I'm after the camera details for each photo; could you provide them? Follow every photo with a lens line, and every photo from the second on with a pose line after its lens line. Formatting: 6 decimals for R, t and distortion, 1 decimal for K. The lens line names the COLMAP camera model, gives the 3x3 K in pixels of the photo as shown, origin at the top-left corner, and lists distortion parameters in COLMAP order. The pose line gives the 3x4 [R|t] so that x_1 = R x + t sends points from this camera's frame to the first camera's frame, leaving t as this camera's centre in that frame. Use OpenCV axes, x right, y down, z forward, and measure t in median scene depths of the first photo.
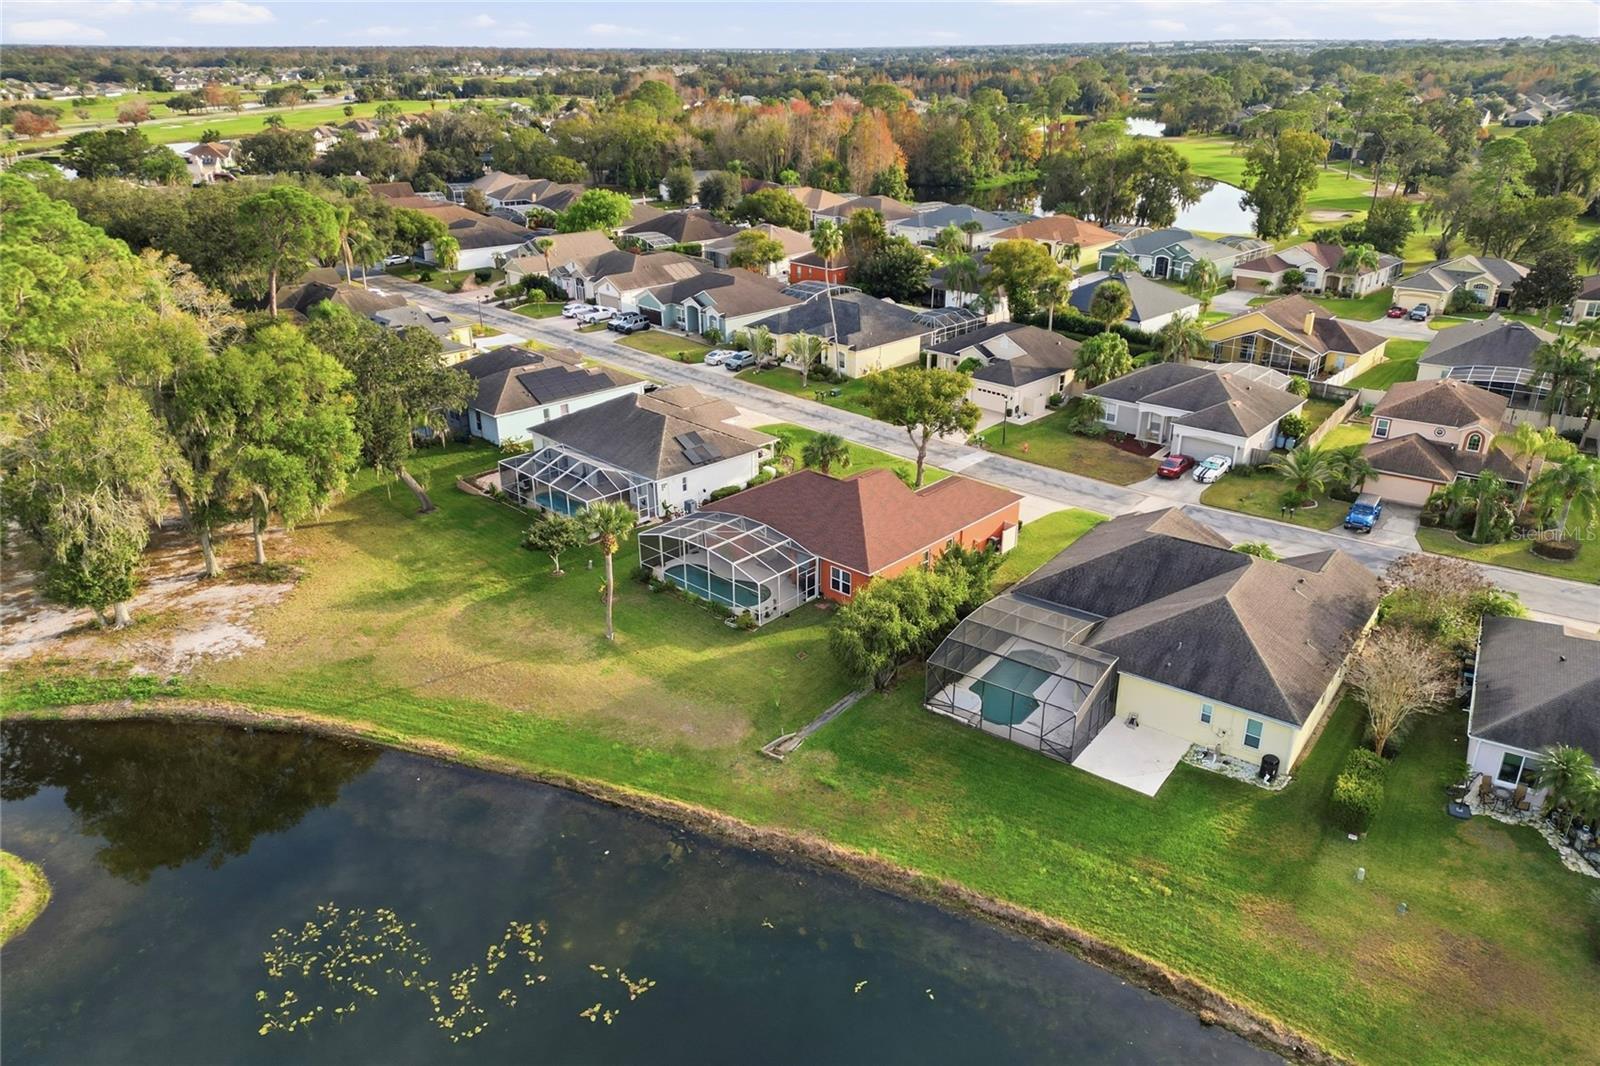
lens RADIAL K [[1119.3, 0, 803.9], [0, 1119.3, 540.7], [0, 0, 1]] dist [0.056868, -0.045968]
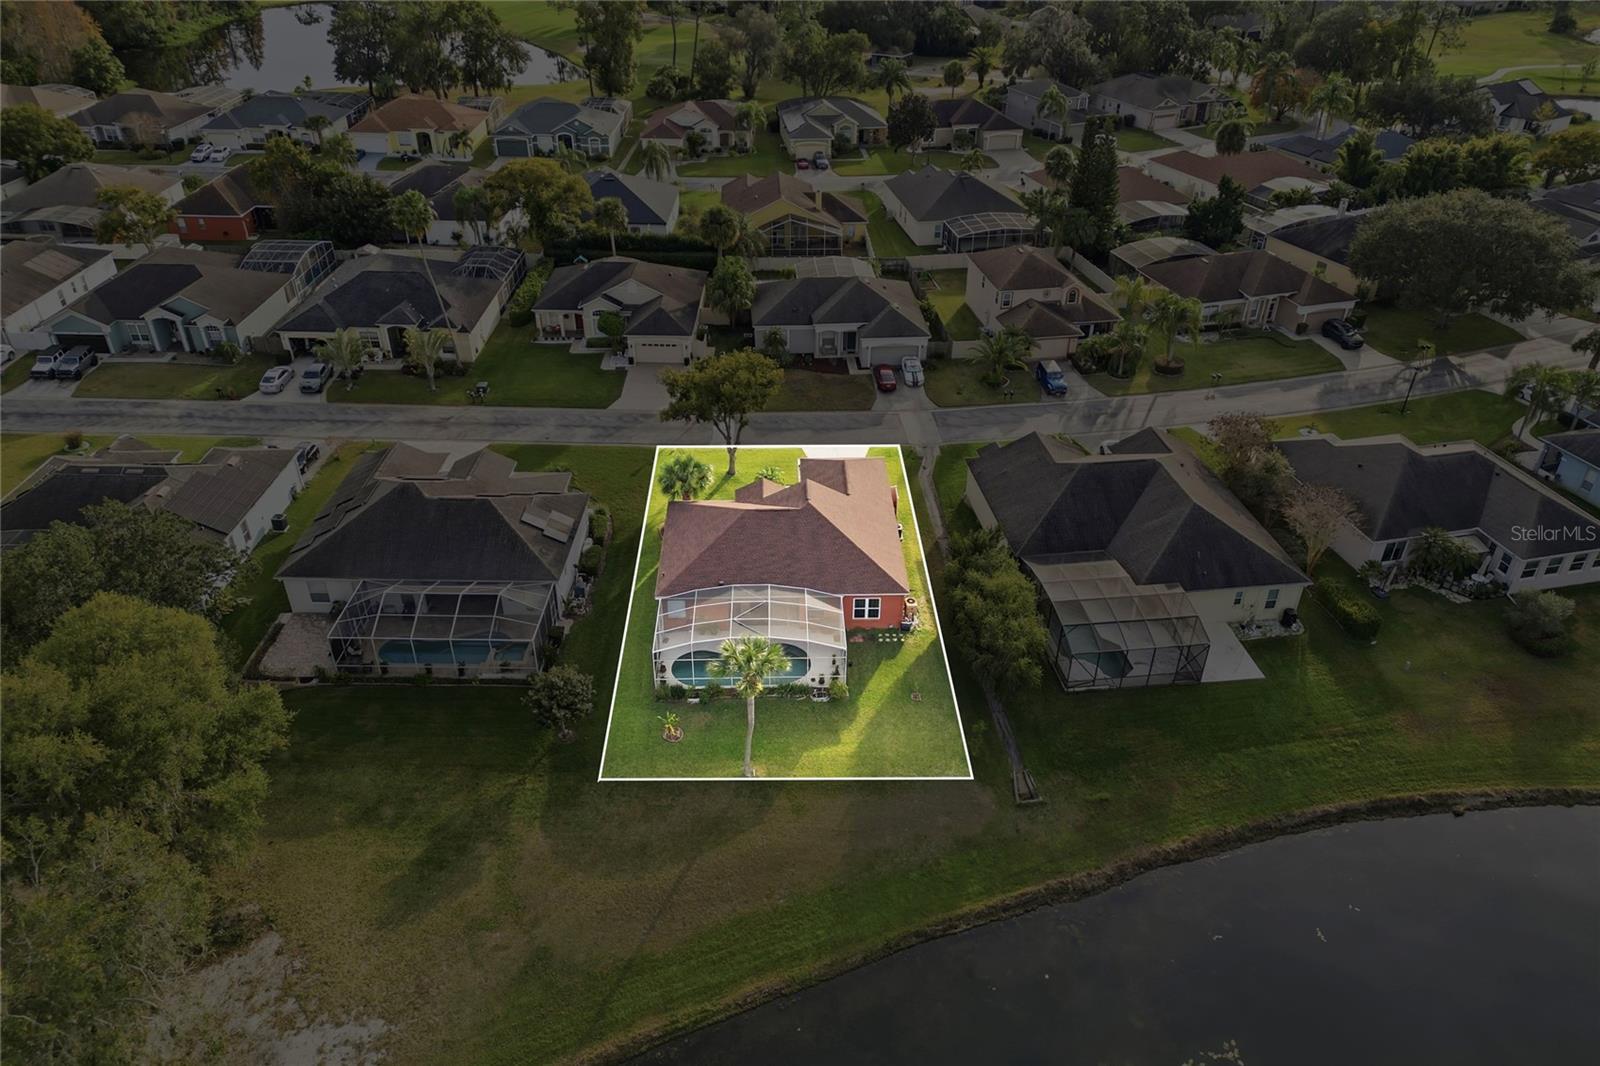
lens RADIAL K [[1119.3, 0, 815.7], [0, 1119.3, 548.3], [0, 0, 1]] dist [0.056868, -0.045968]
pose [[0.712891, -0.375748, 0.592115, -0.432133], [0.269992, 0.926315, 0.262764, -0.218670], [-0.647218, -0.027456, 0.761810, 0.208469]]
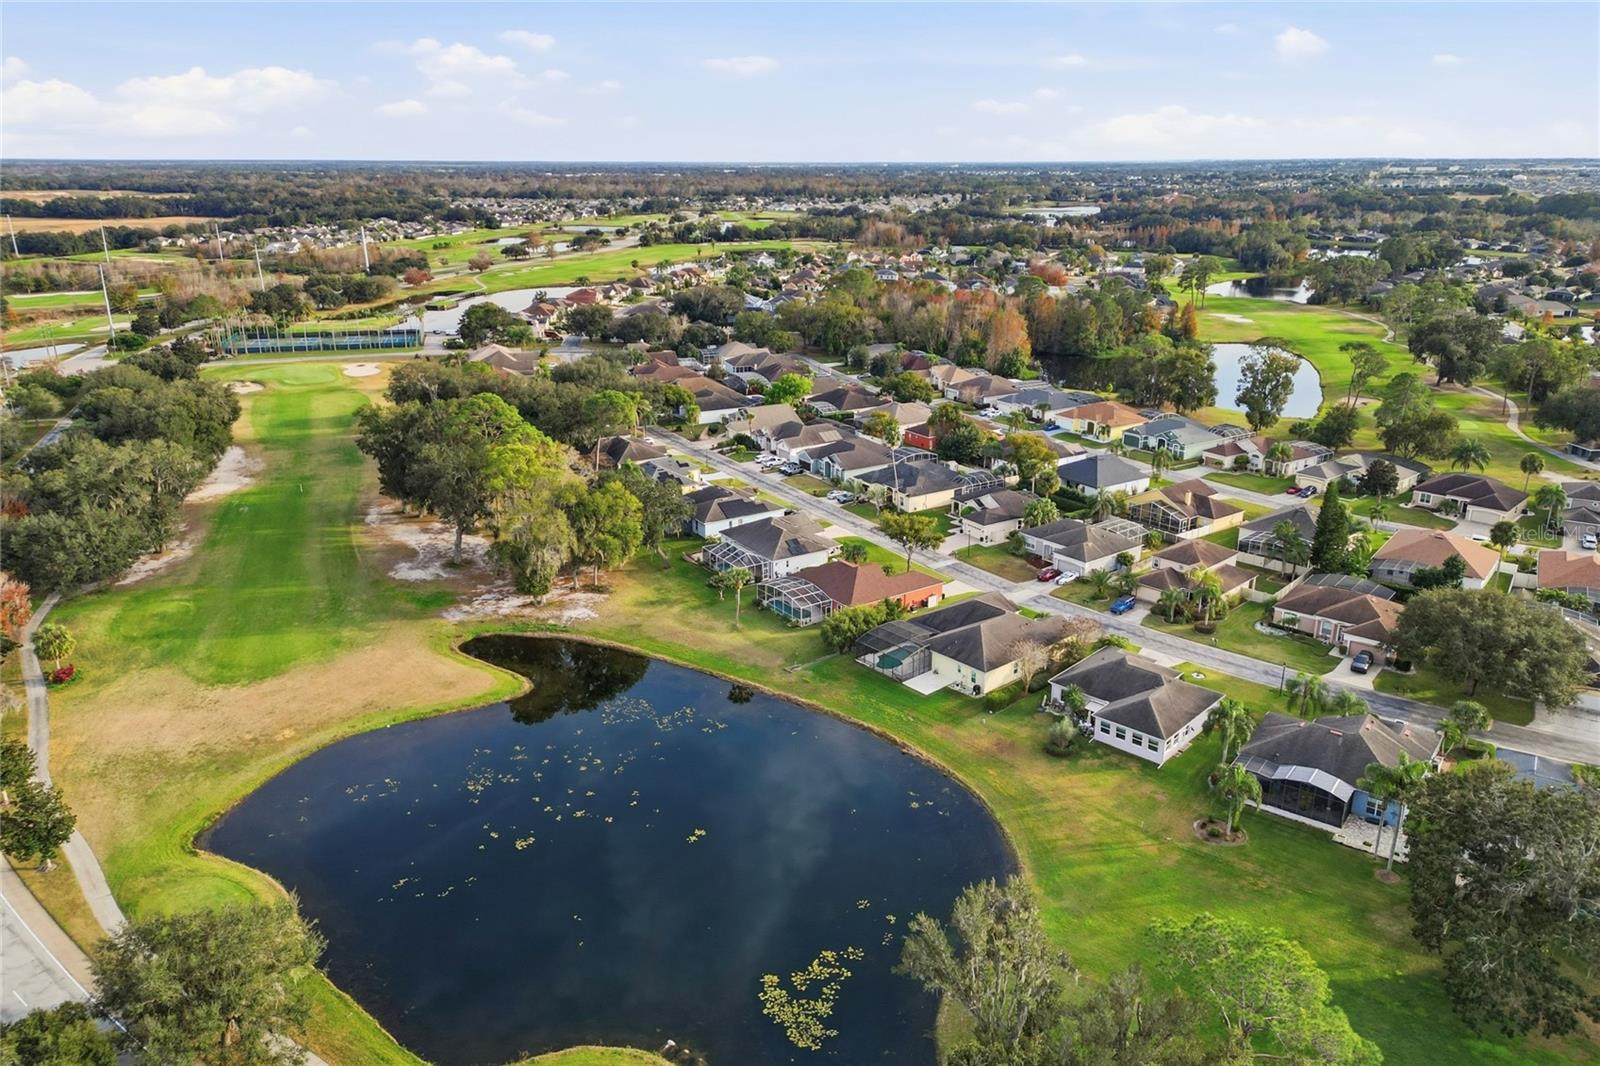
lens RADIAL K [[1119.3, 0, 804.8], [0, 1119.3, 525.9], [0, 0, 1]] dist [0.056868, -0.045968]
pose [[0.978053, 0.066849, -0.197340, 0.298111], [-0.085809, 0.992316, -0.089137, 0.055197], [0.189864, 0.104115, 0.976274, -0.921473]]
